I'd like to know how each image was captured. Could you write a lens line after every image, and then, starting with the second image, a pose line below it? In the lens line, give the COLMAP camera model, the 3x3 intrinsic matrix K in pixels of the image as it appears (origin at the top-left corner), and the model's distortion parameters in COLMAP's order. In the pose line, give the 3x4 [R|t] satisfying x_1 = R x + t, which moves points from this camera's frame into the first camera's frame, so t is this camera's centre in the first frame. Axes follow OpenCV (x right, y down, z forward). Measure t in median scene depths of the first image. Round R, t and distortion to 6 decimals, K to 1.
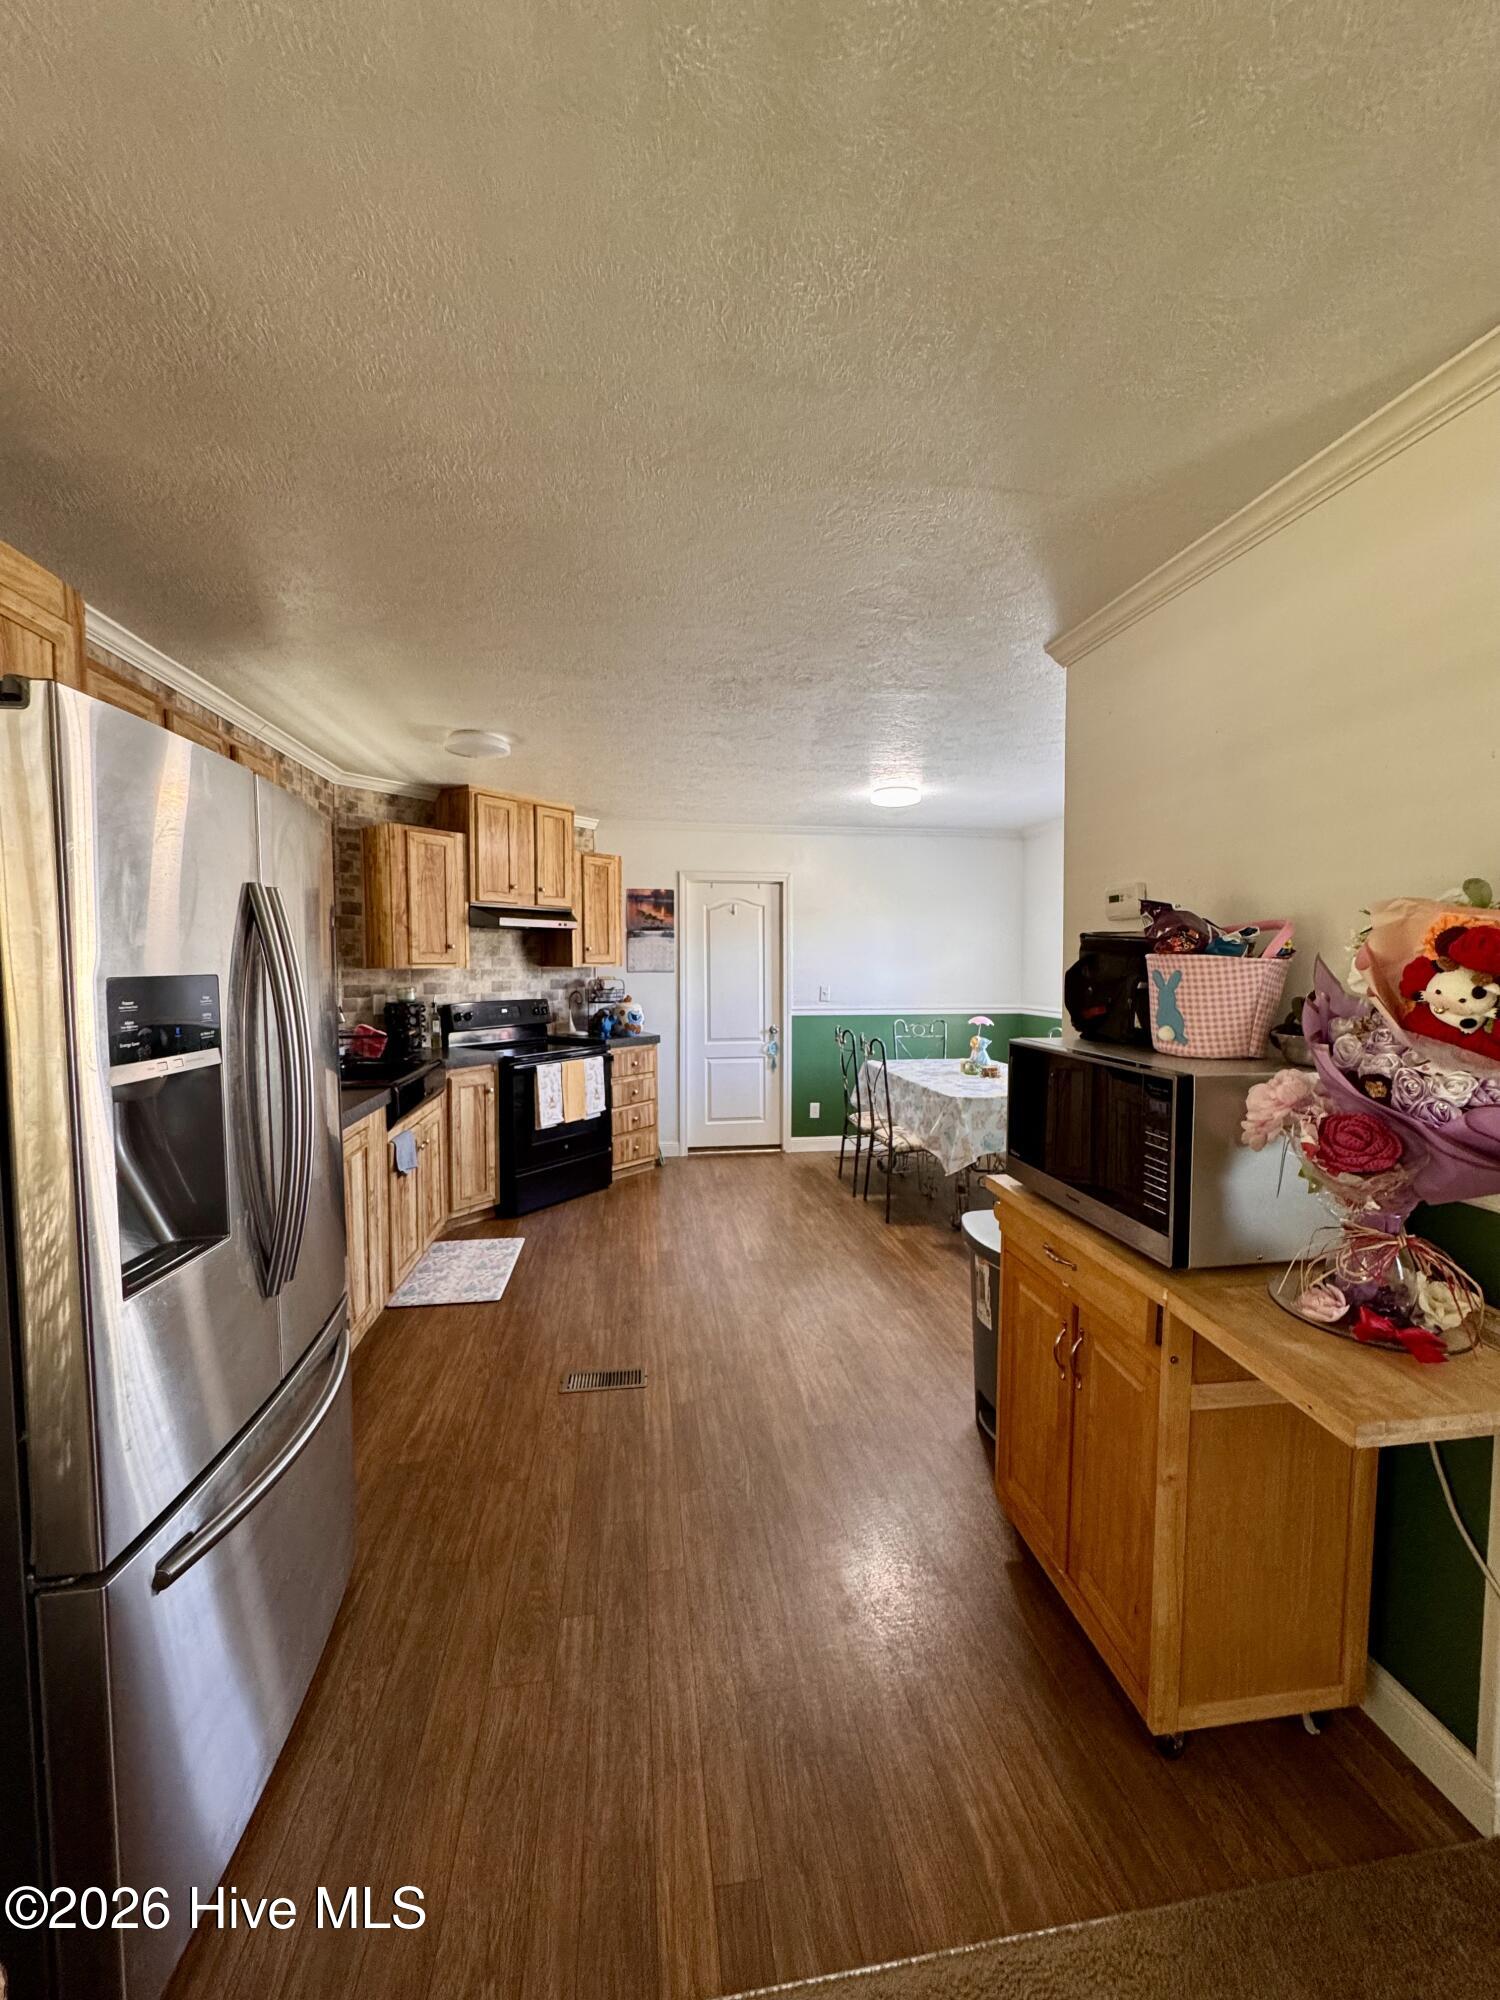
lens RADIAL K [[798.8, 0, 753.6], [0, 798.8, 998.4], [0, 0, 1]] dist [-0.004121, 0.001113]
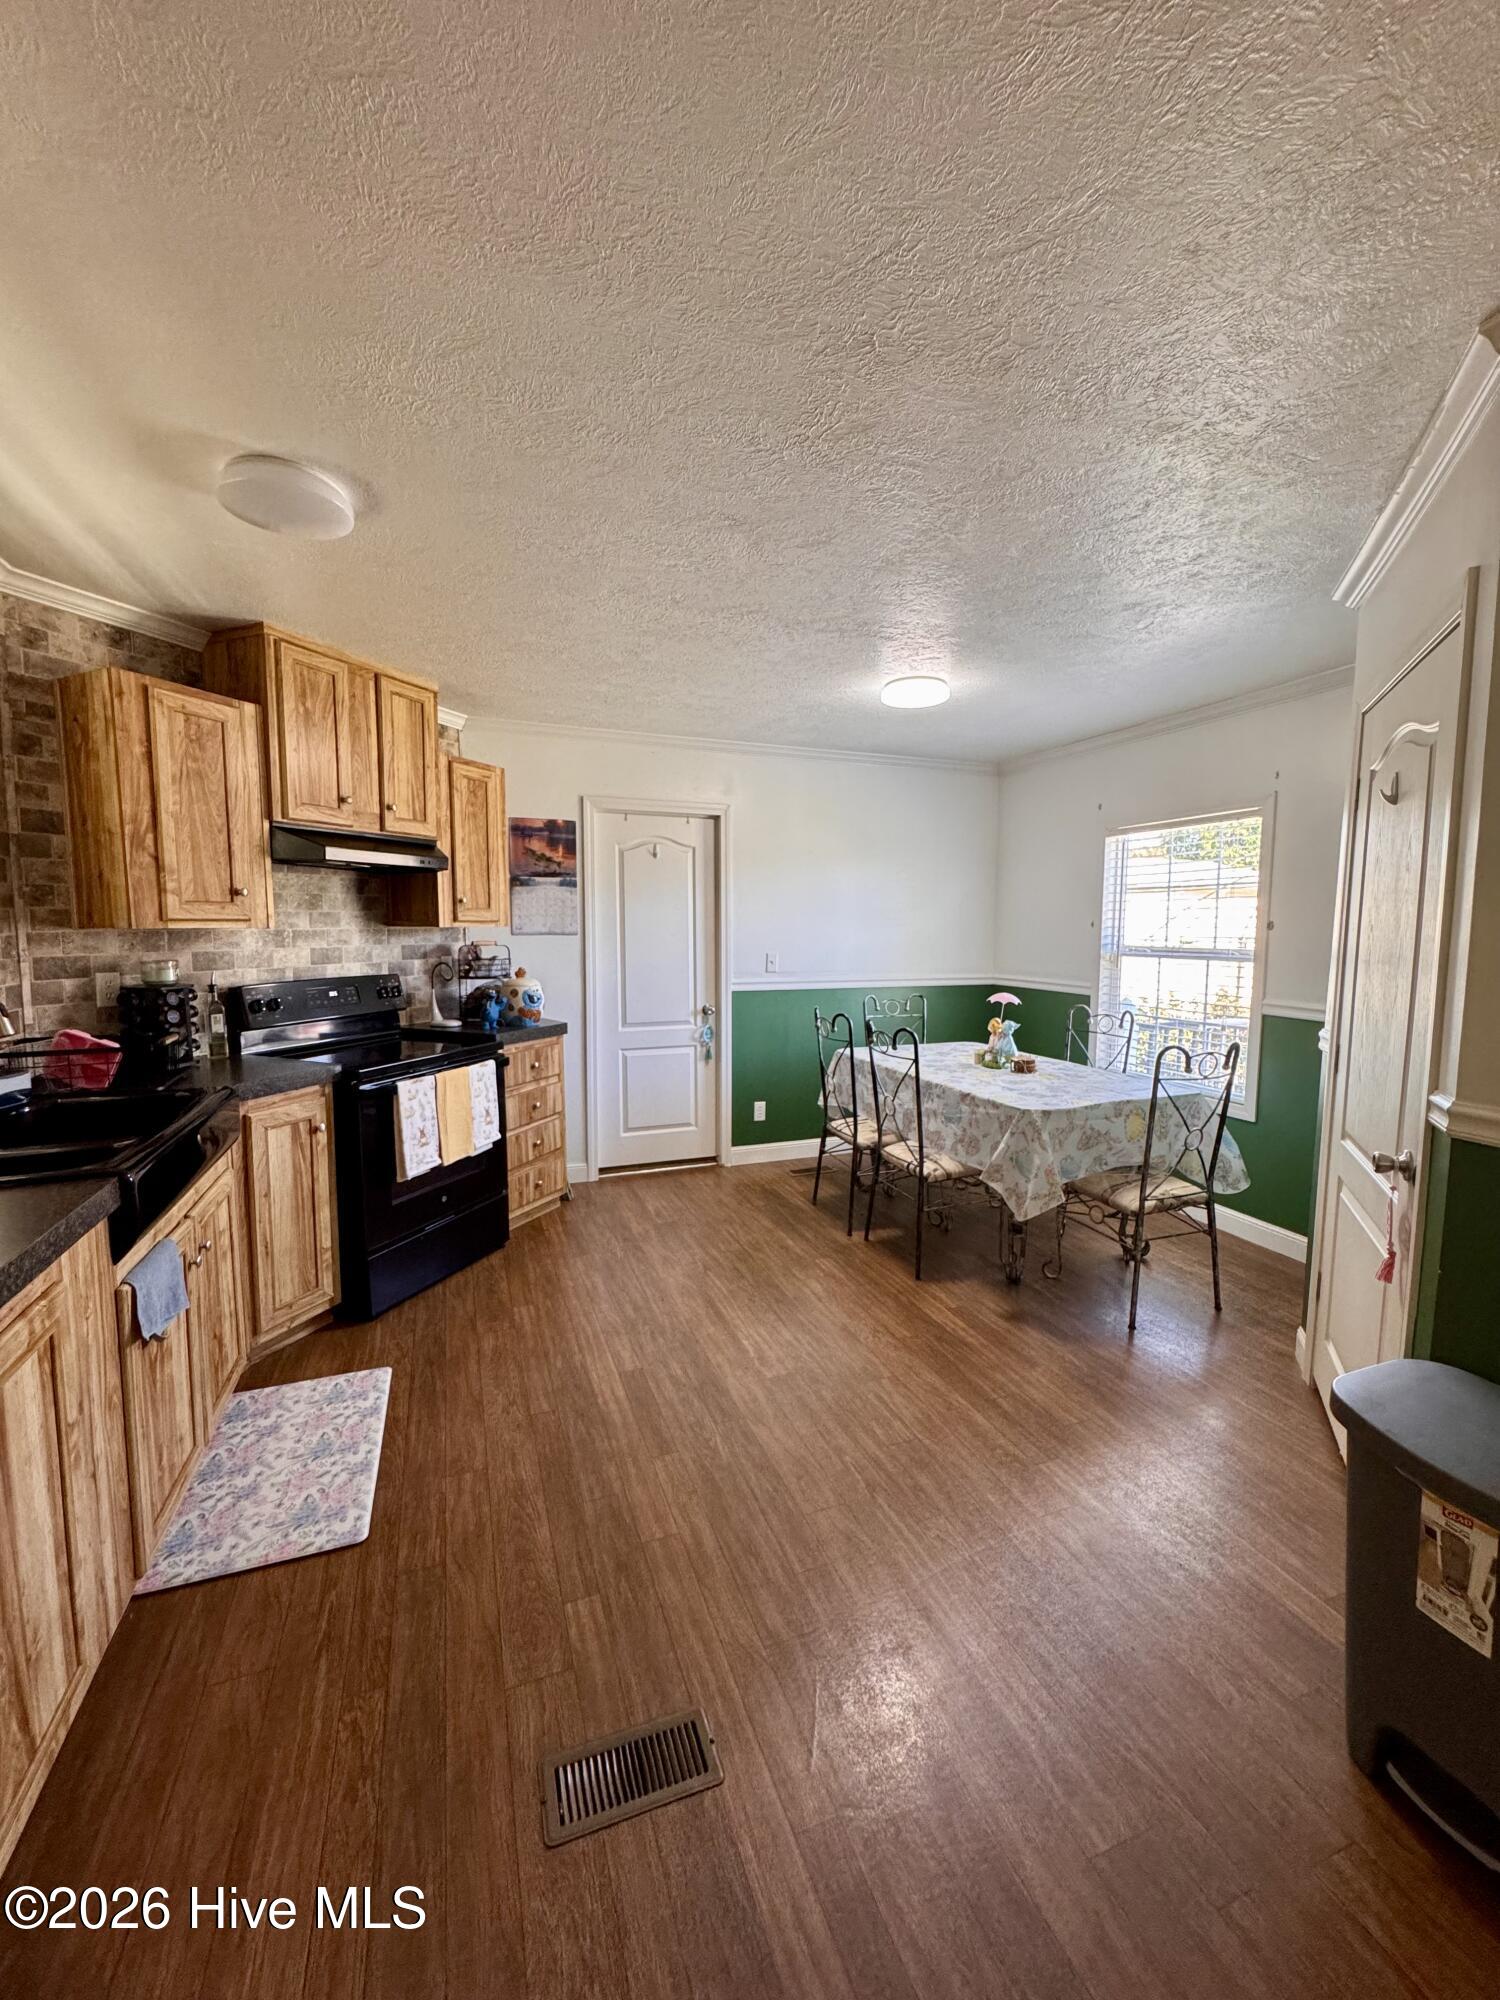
lens RADIAL K [[798.8, 0, 753.6], [0, 798.8, 998.4], [0, 0, 1]] dist [-0.004121, 0.001113]
pose [[0.977148, -0.015419, 0.211998, -0.121422], [0.005284, 0.998819, 0.048291, -0.011122], [-0.212492, -0.046068, 0.976076, 0.306388]]
